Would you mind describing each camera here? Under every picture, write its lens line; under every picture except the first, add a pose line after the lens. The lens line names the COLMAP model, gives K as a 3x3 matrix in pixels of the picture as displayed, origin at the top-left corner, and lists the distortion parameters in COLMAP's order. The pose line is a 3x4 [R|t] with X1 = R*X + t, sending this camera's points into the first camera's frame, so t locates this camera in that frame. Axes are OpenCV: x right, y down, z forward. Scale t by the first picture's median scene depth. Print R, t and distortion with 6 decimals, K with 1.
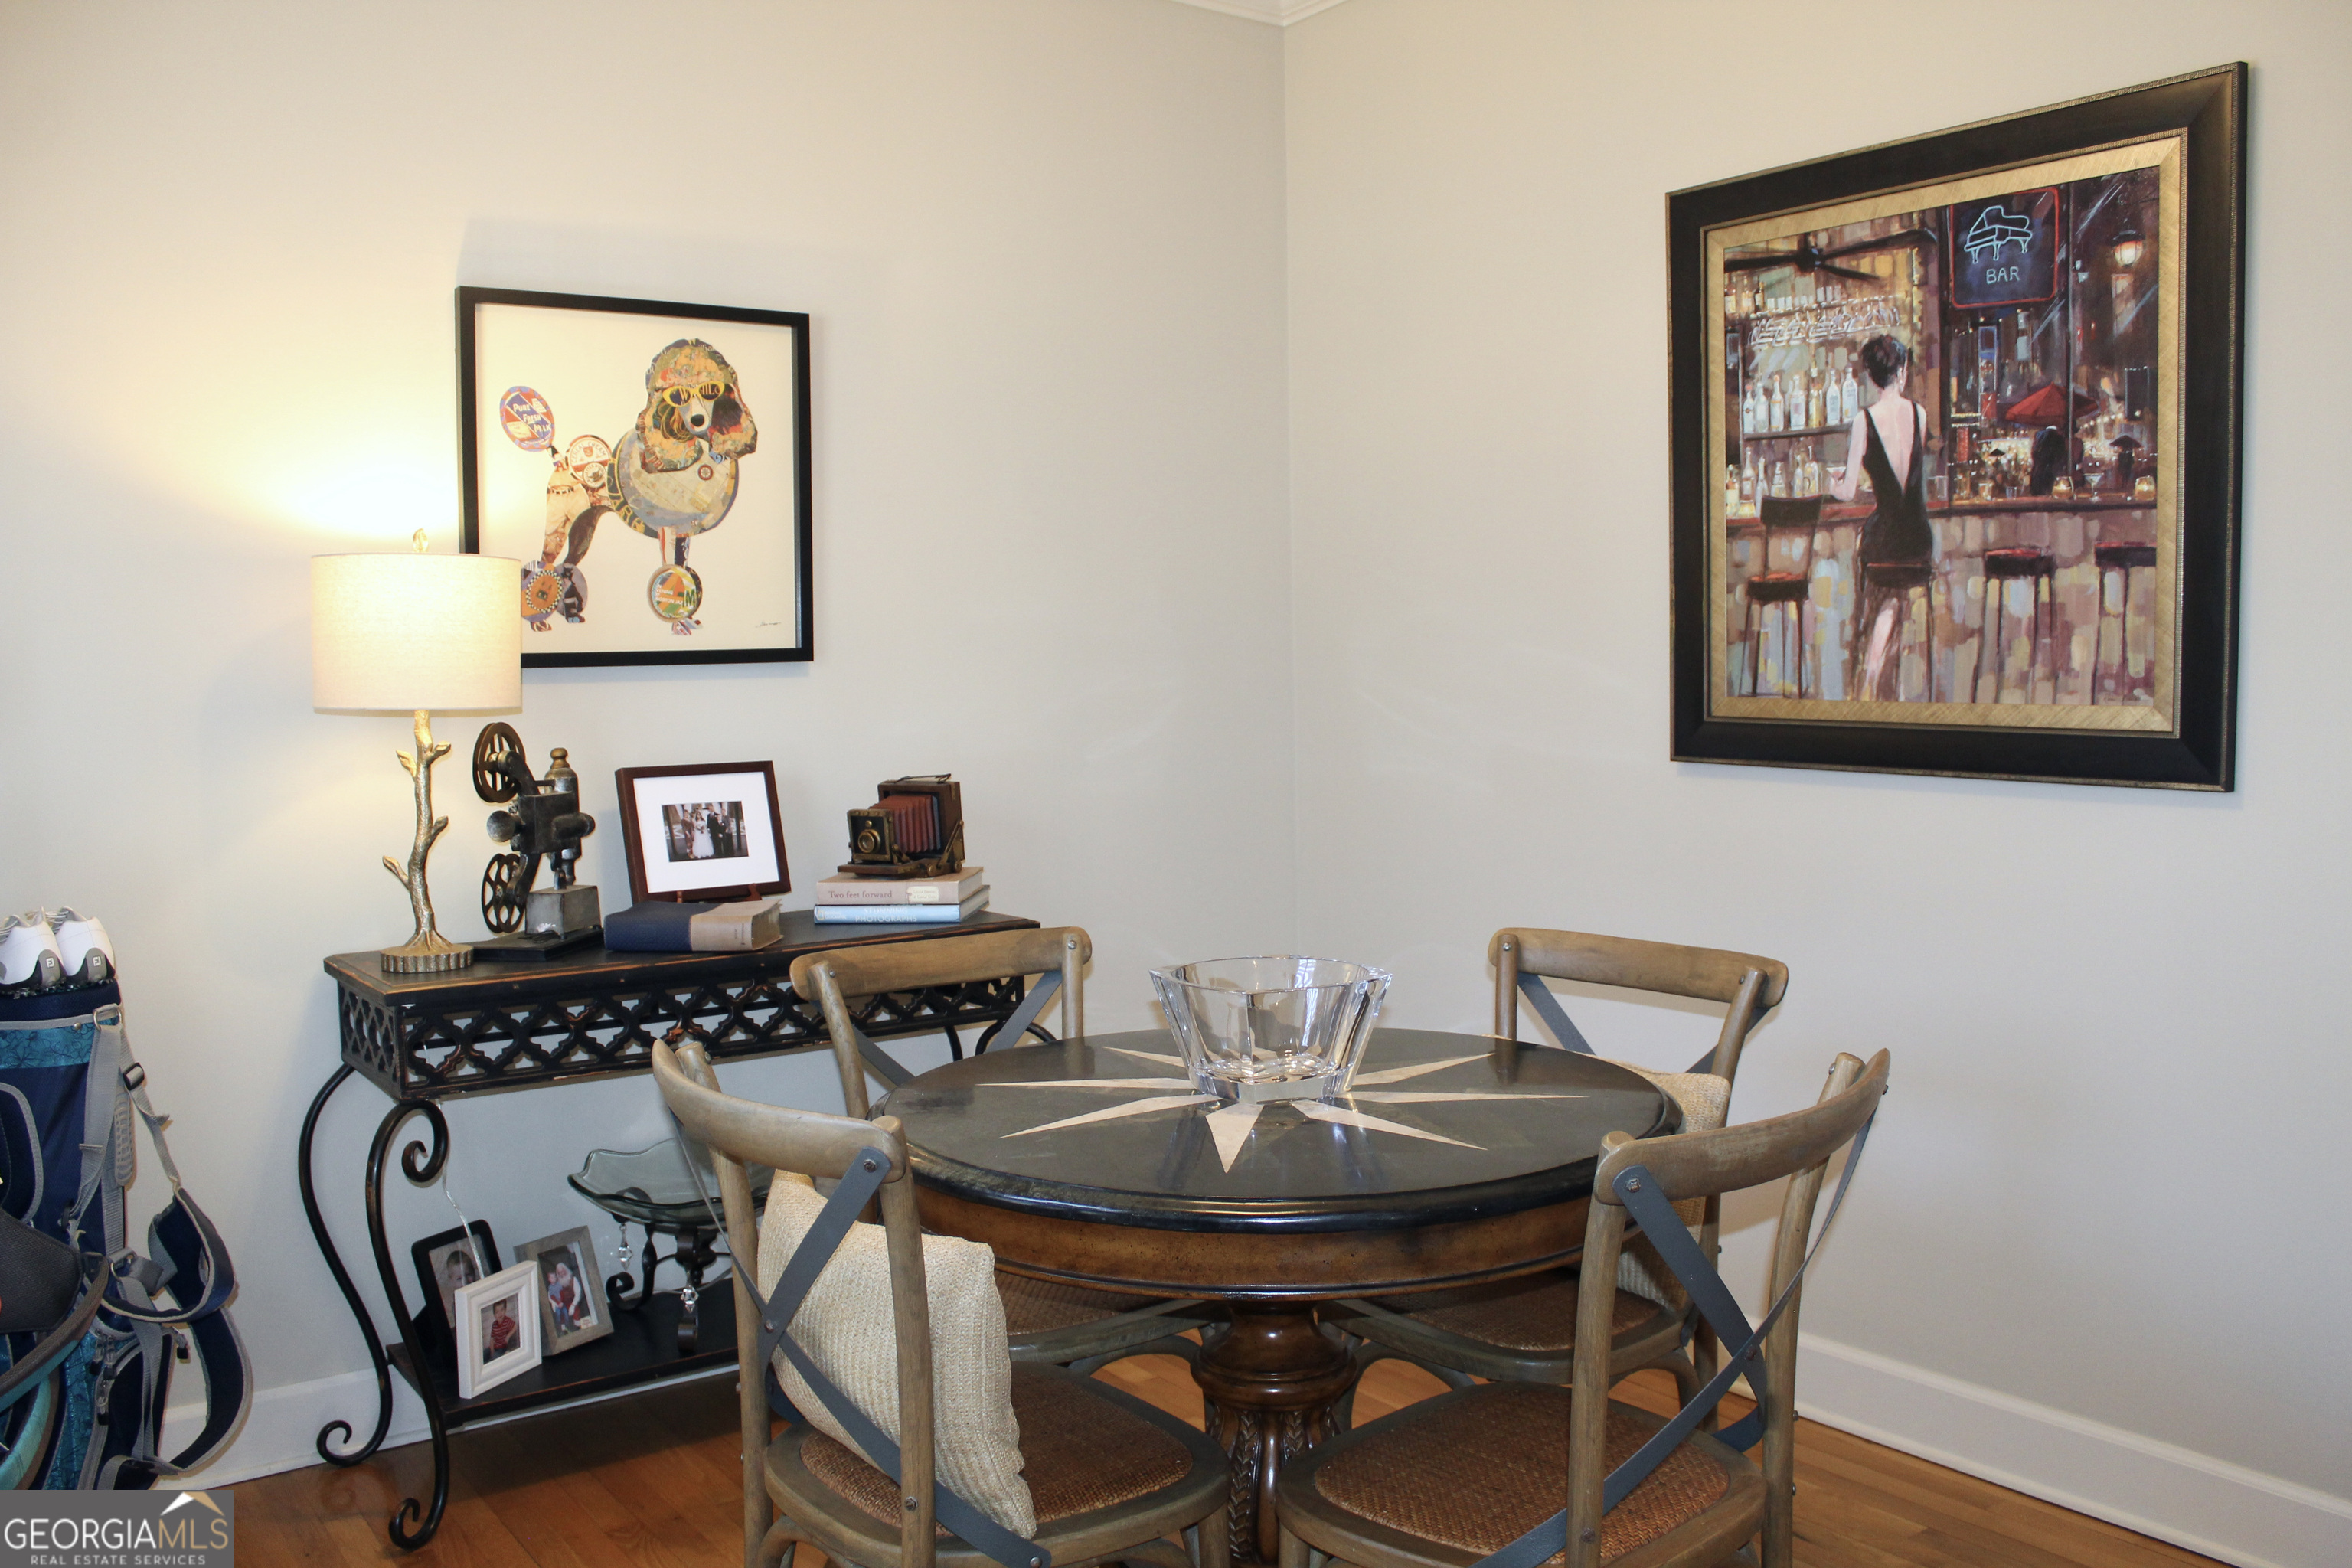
lens RADIAL K [[1979.0, 0, 1176.0], [0, 1979.0, 784.0], [0, 0, 1]] dist [-0.168811, 0.165320]
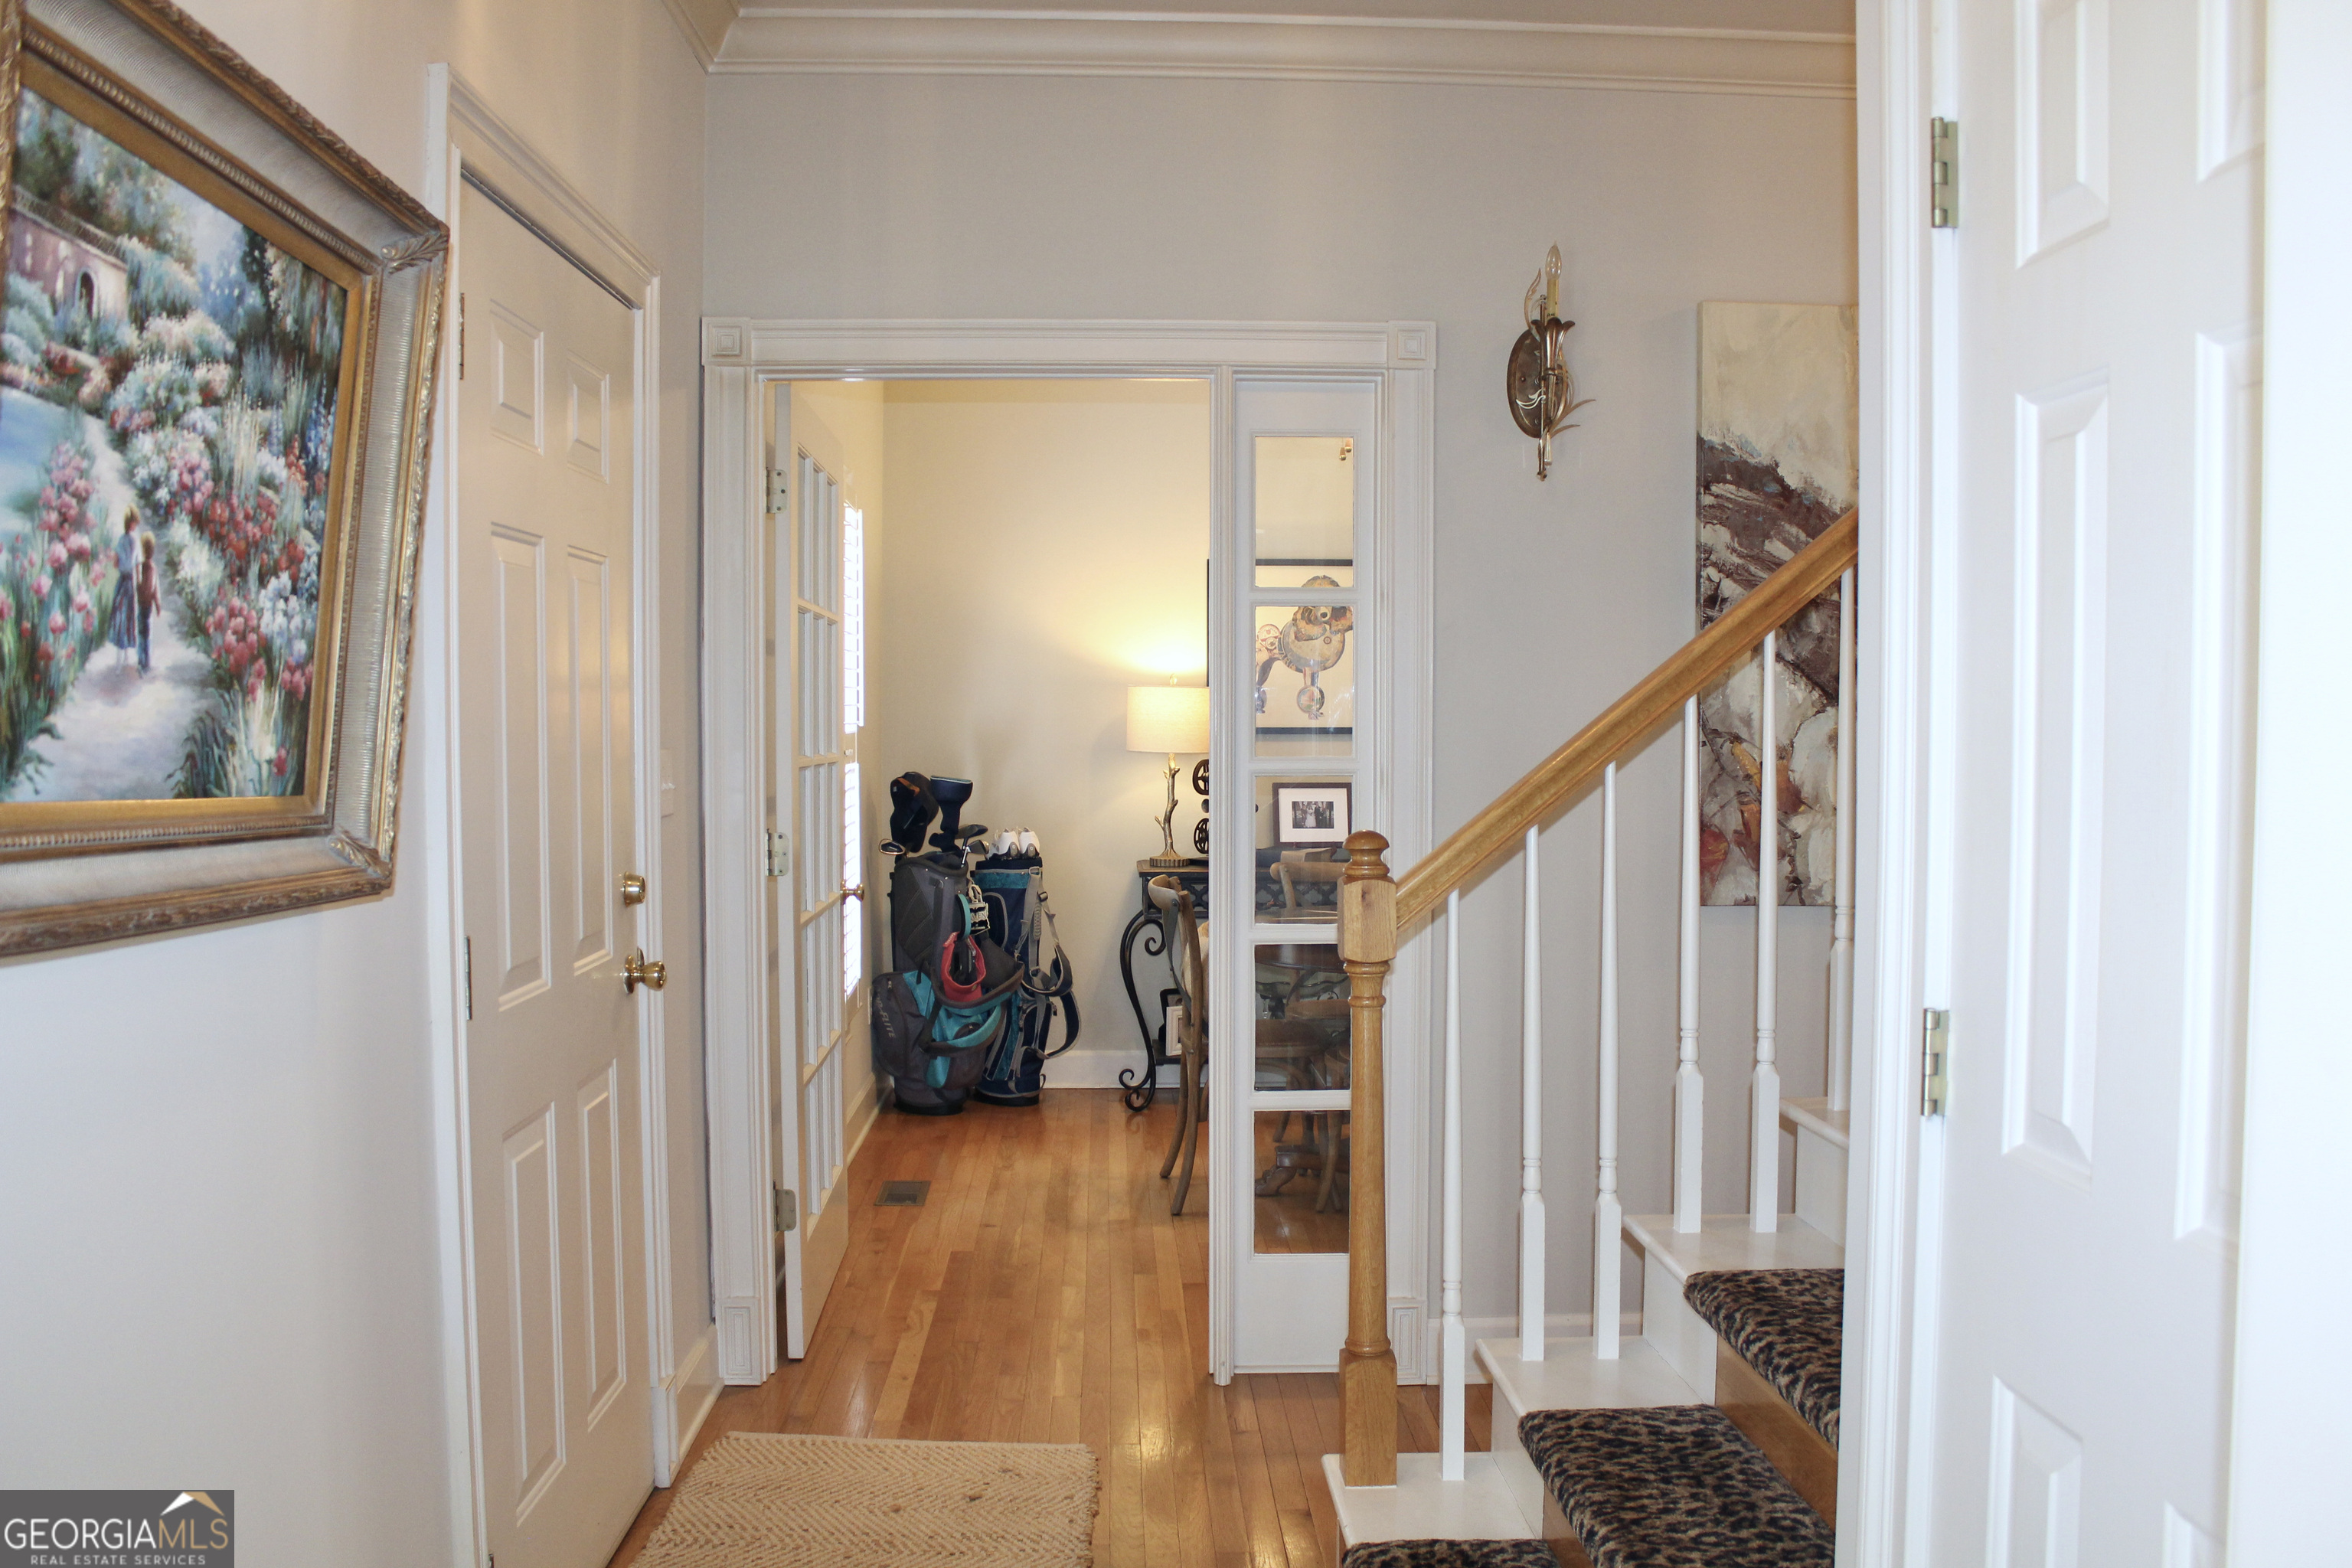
lens RADIAL K [[1979.0, 0, 1176.0], [0, 1979.0, 784.0], [0, 0, 1]] dist [-0.168811, 0.165320]
pose [[0.836063, 0.032879, -0.547647, 0.789546], [-0.048953, 0.998692, -0.014776, 0.029705], [0.546445, 0.039162, 0.836579, -0.836949]]
